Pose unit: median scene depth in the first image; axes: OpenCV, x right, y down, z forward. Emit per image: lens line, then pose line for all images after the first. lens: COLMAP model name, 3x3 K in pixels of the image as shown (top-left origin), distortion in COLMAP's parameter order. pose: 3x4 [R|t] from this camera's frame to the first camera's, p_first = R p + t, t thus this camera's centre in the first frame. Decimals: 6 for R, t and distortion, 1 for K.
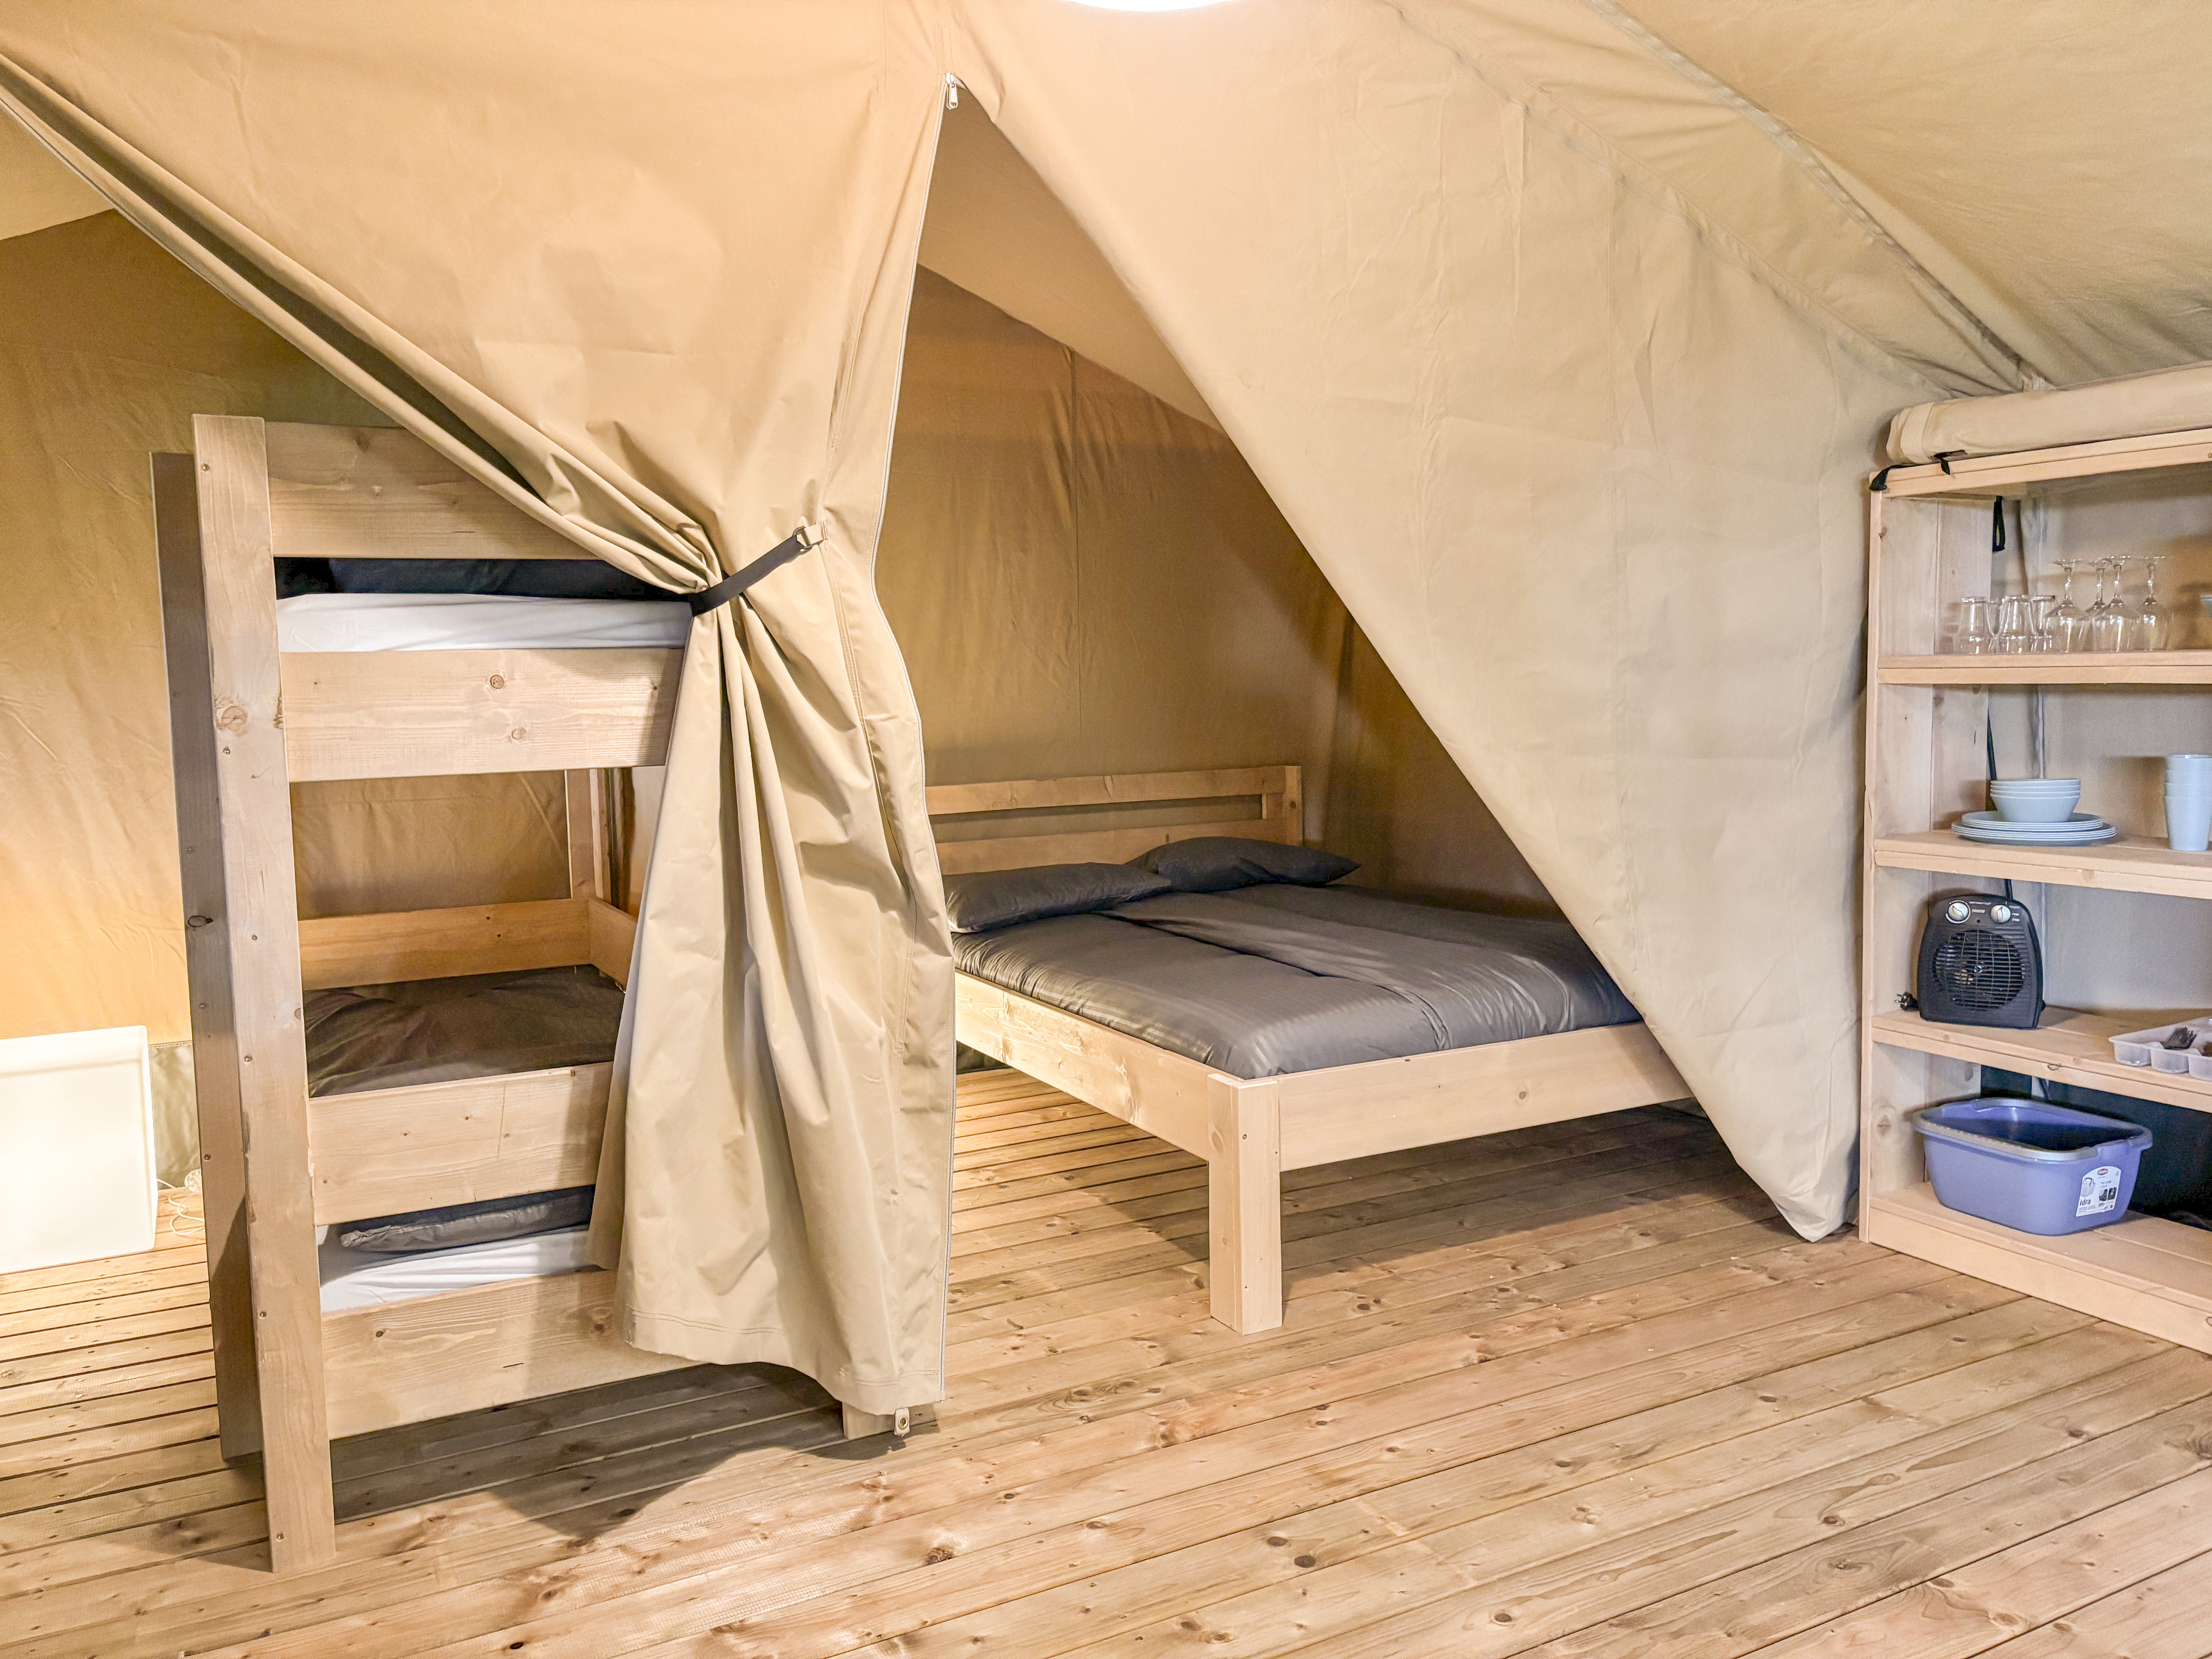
lens RADIAL K [[1657.0, 0, 1094.7], [0, 1657.0, 807.2], [0, 0, 1]] dist [0.040897, -0.037621]
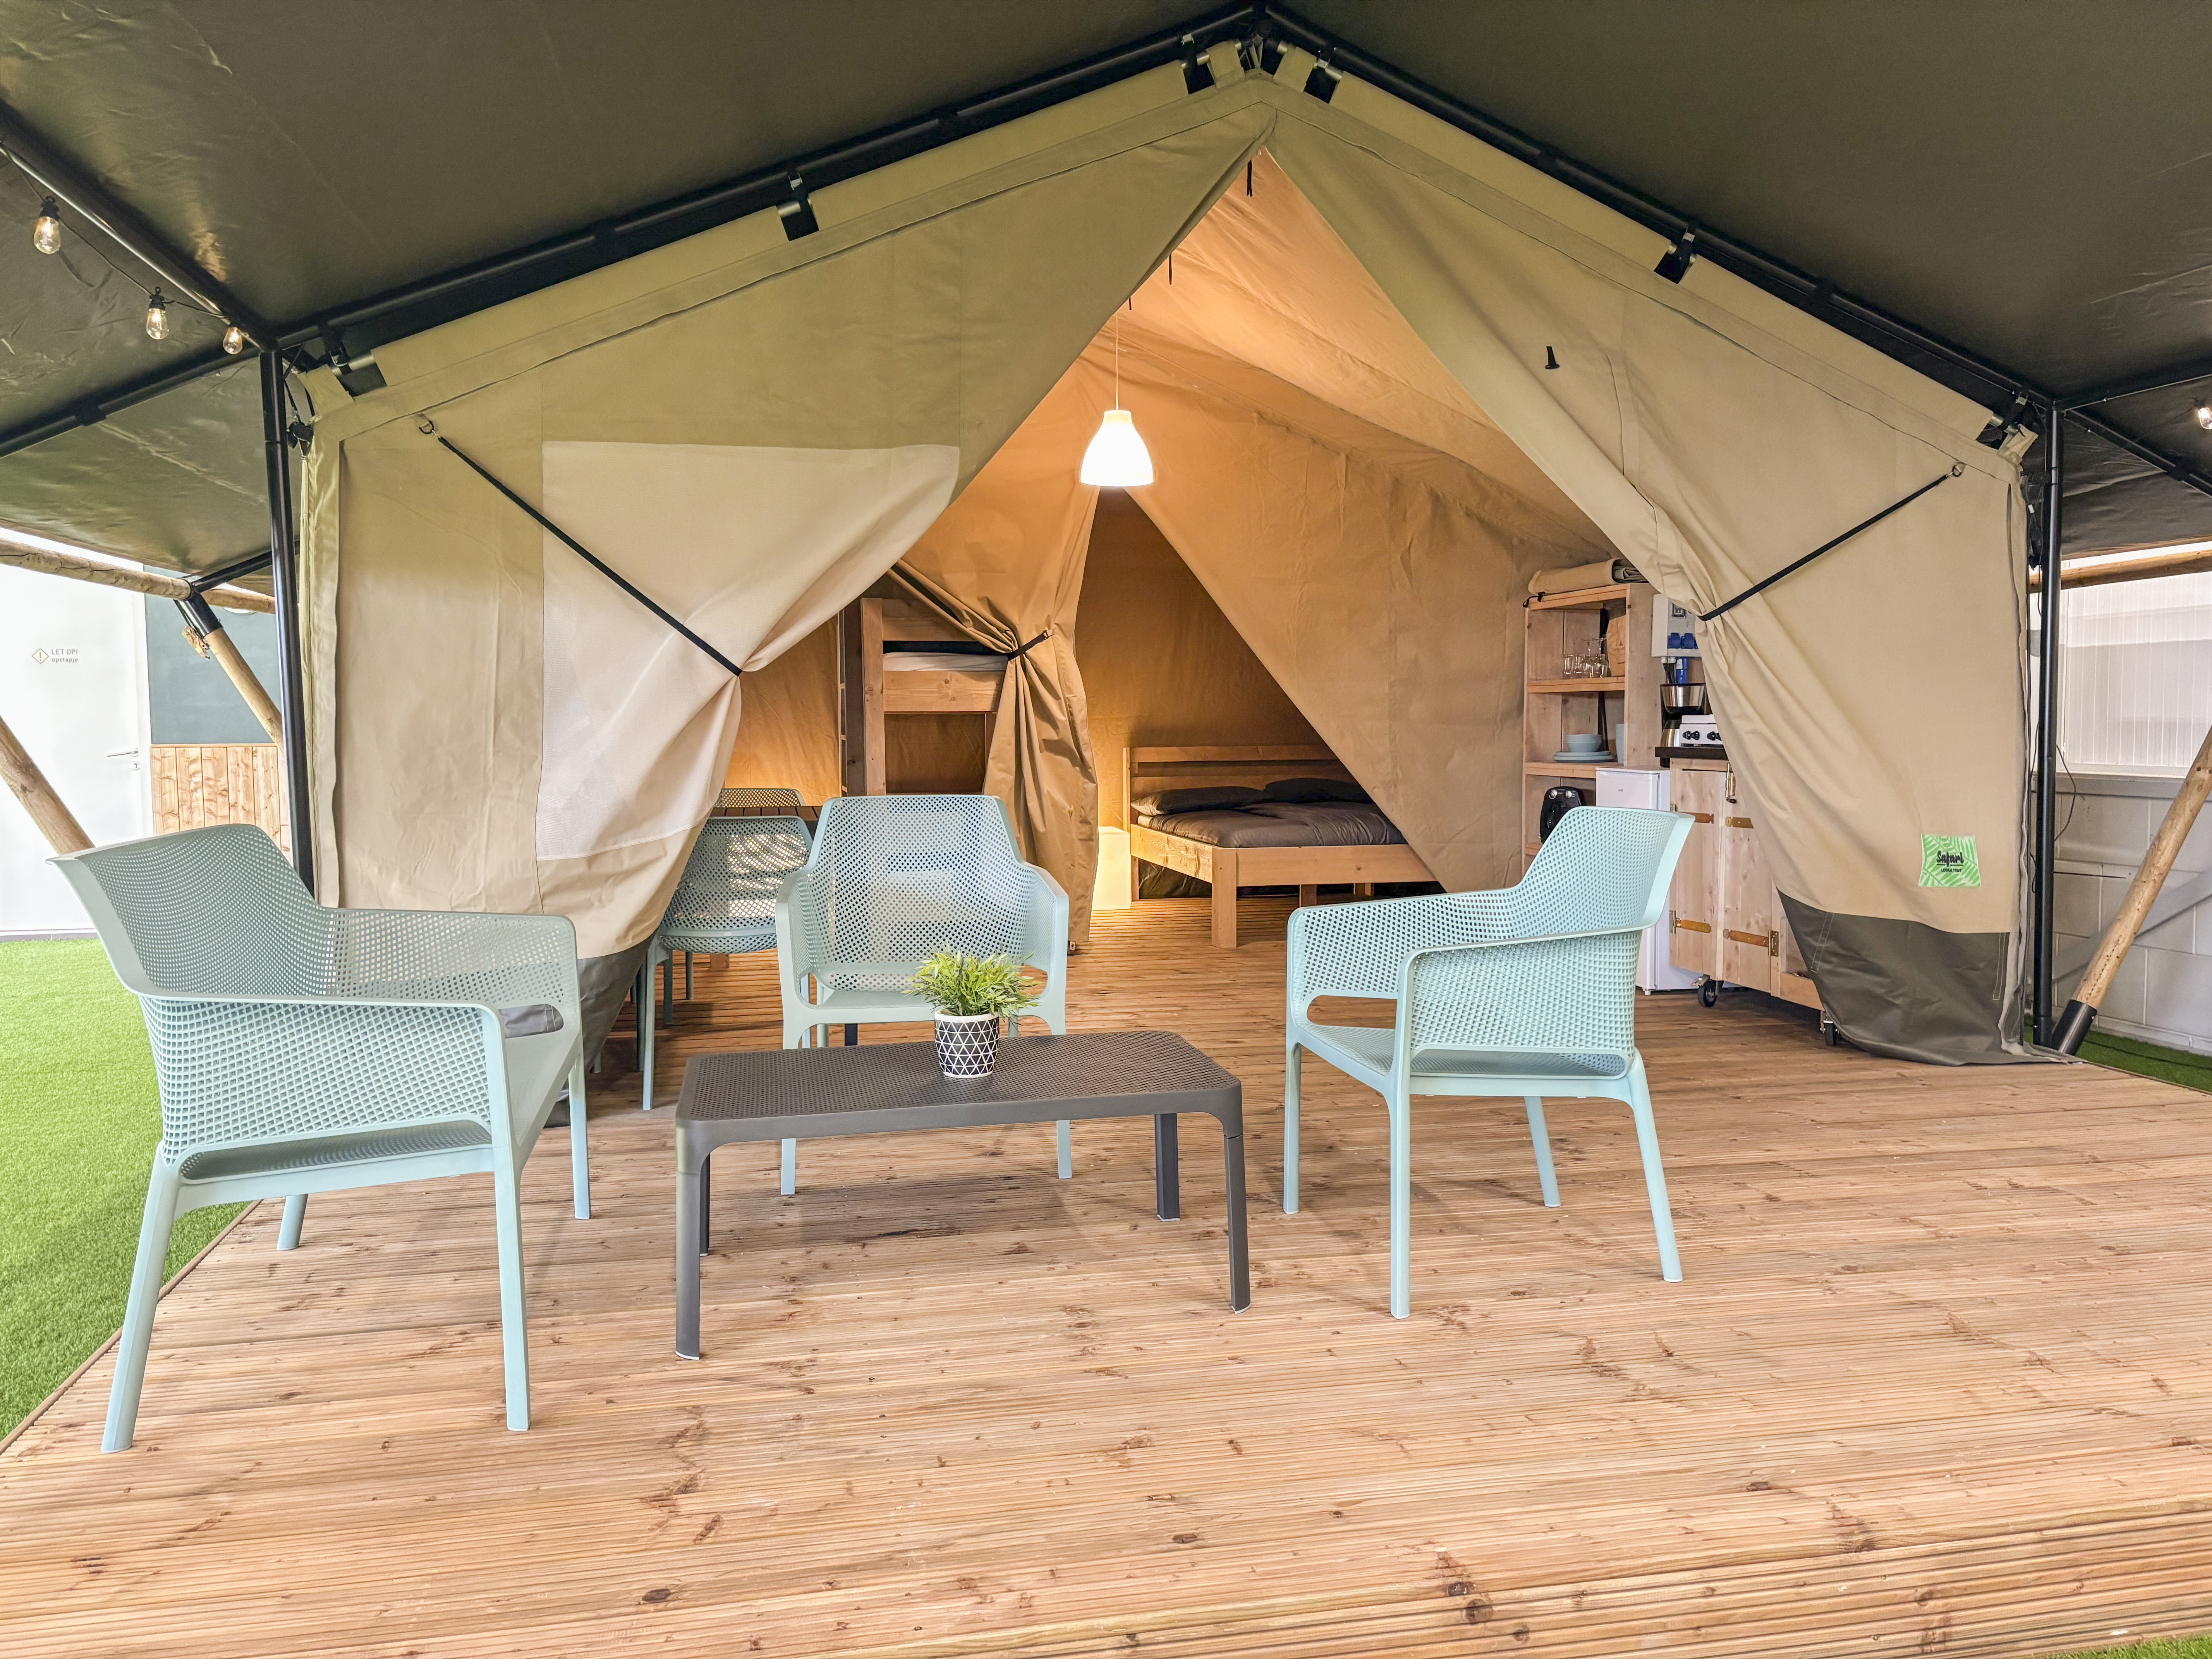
lens RADIAL K [[1683.7, 0, 1084.5], [0, 1683.7, 832.7], [0, 0, 1]] dist [0.048938, -0.031032]
pose [[0.959064, 0.035937, -0.280899, 0.688250], [-0.038975, 0.999226, -0.005233, 0.188273], [0.280494, 0.015967, 0.959723, -1.706898]]
